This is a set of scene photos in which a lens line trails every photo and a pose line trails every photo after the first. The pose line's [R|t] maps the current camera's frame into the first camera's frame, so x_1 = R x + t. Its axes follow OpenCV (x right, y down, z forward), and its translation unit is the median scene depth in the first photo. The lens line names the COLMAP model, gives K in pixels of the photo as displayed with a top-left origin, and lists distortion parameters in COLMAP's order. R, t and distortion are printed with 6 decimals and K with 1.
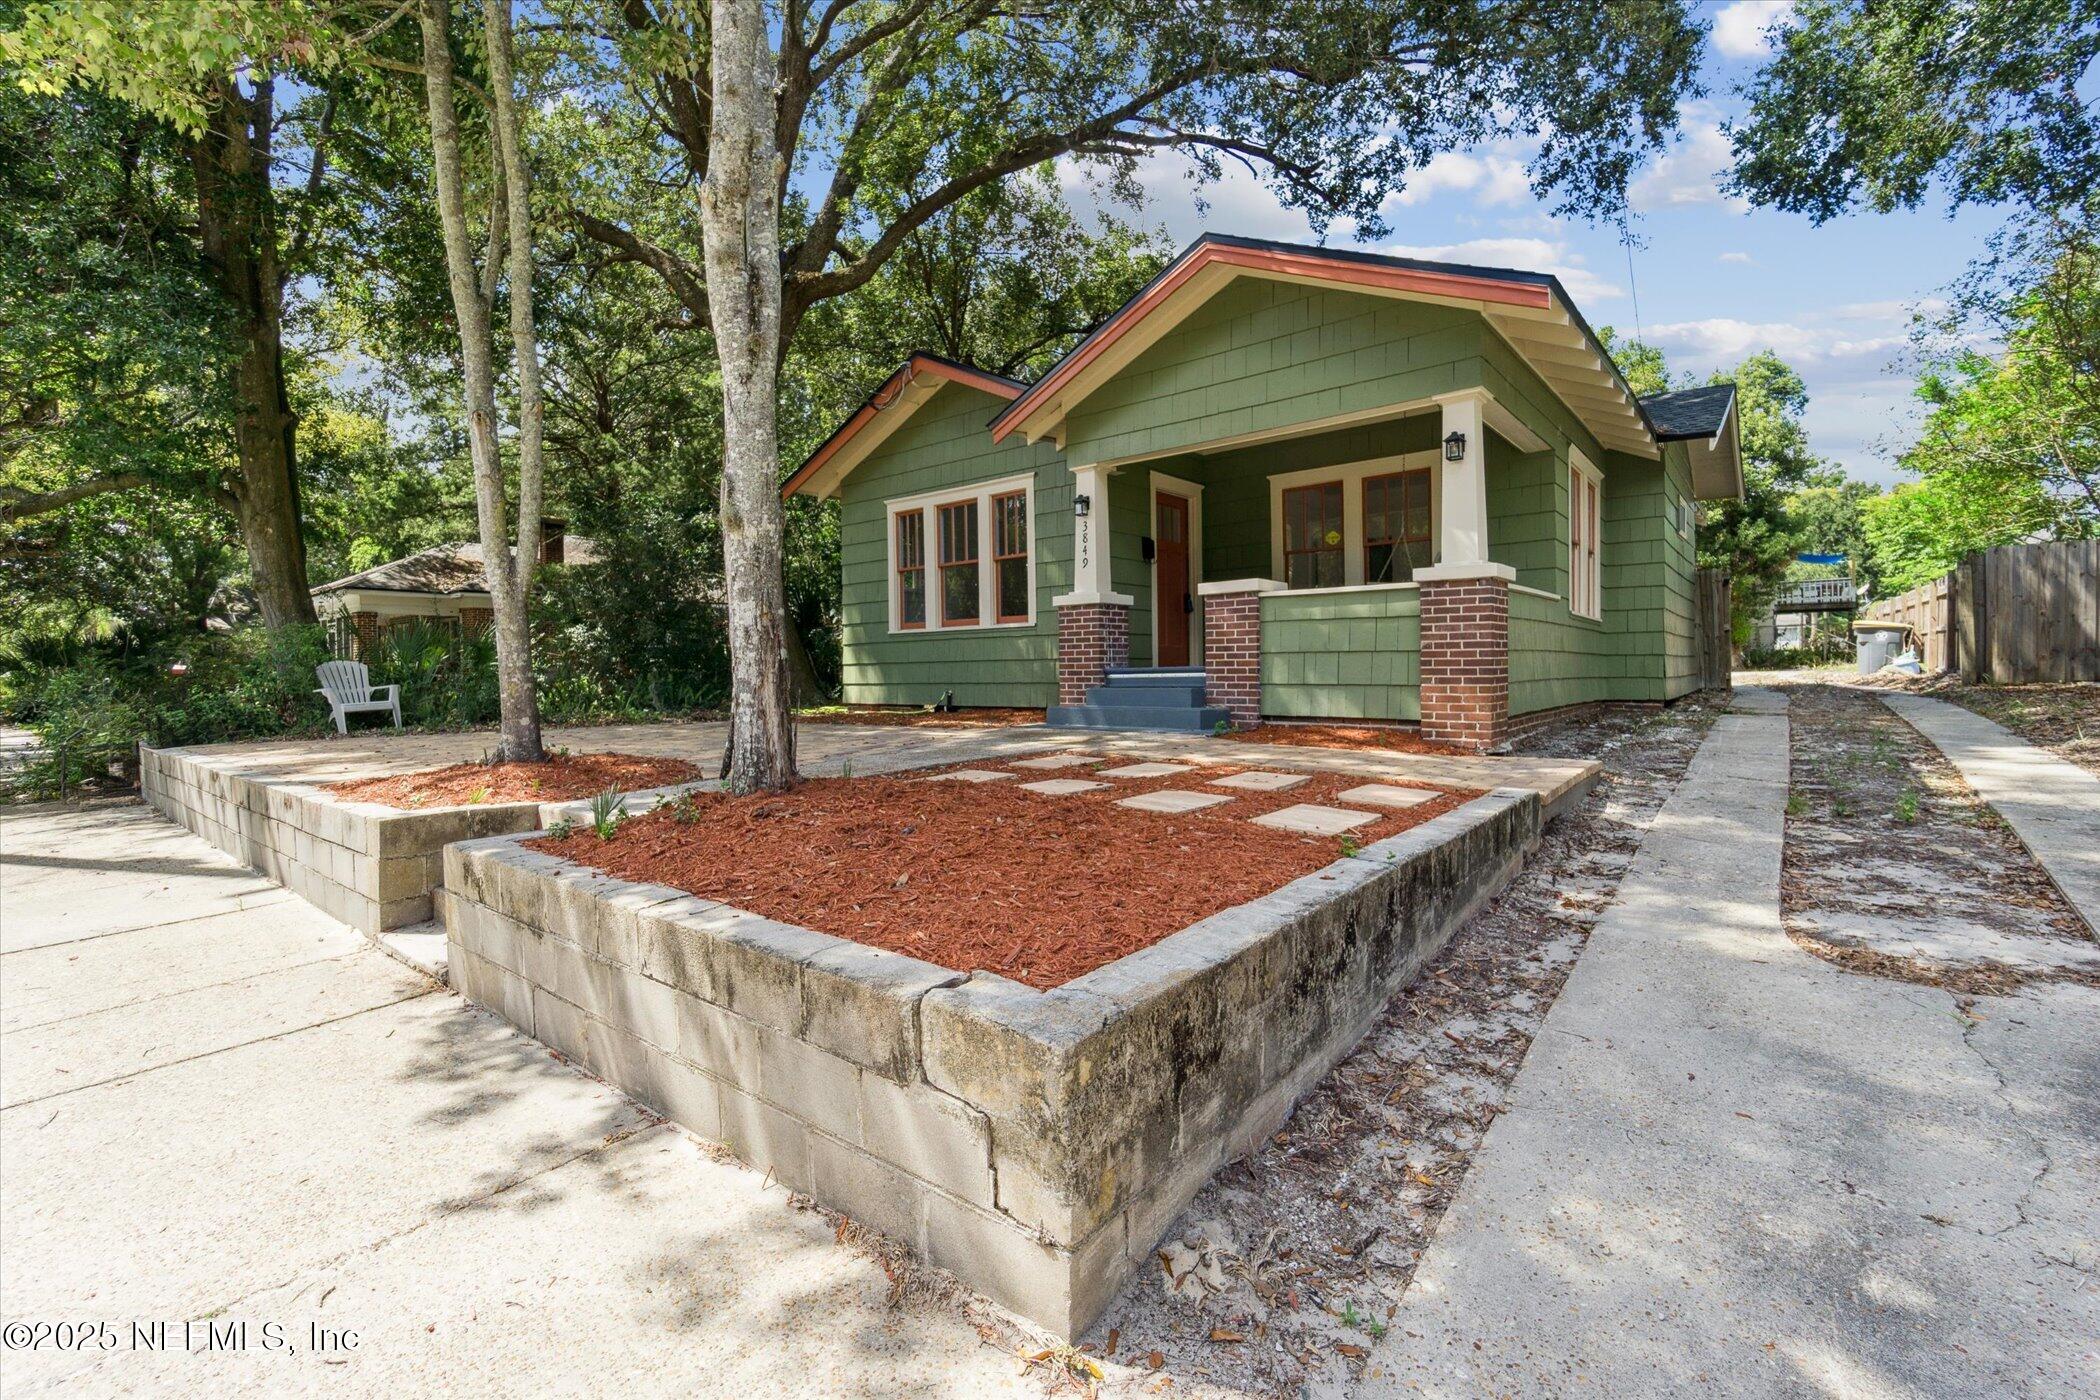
lens RADIAL K [[918.0, 0, 1037.7], [0, 918.0, 678.9], [0, 0, 1]] dist [-0.002796, -0.000079]
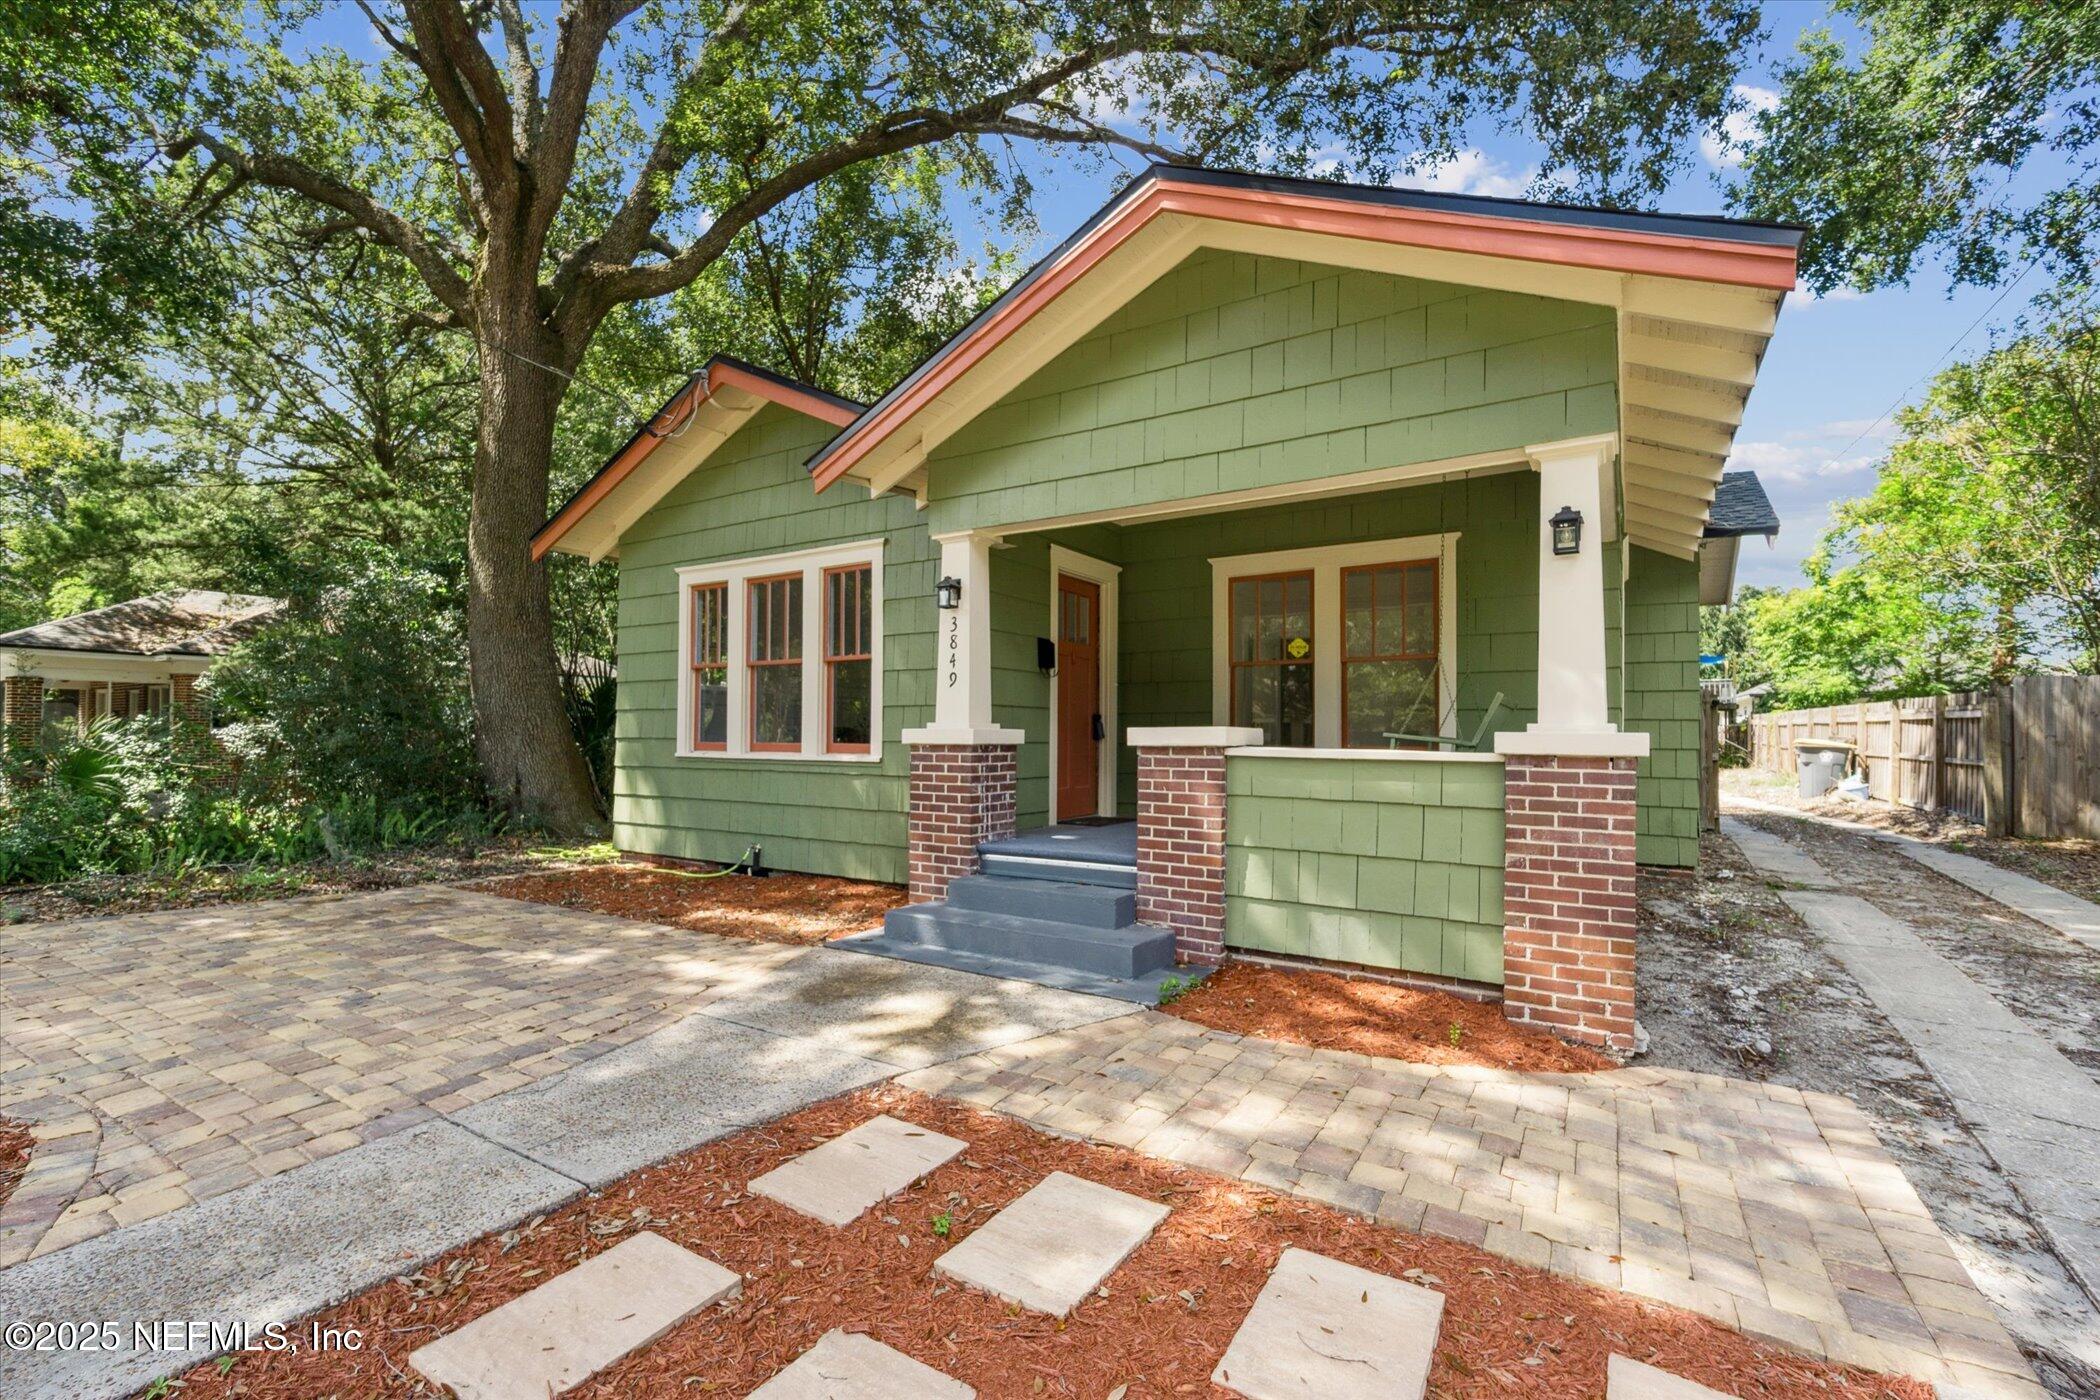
lens RADIAL K [[918.0, 0, 1031.8], [0, 918.0, 725.6], [0, 0, 1]] dist [-0.002796, -0.000079]
pose [[0.992465, 0.022645, 0.120421, 0.026573], [-0.020254, 0.999573, -0.021046, -0.072073], [-0.120846, 0.018449, 0.992500, 0.303836]]
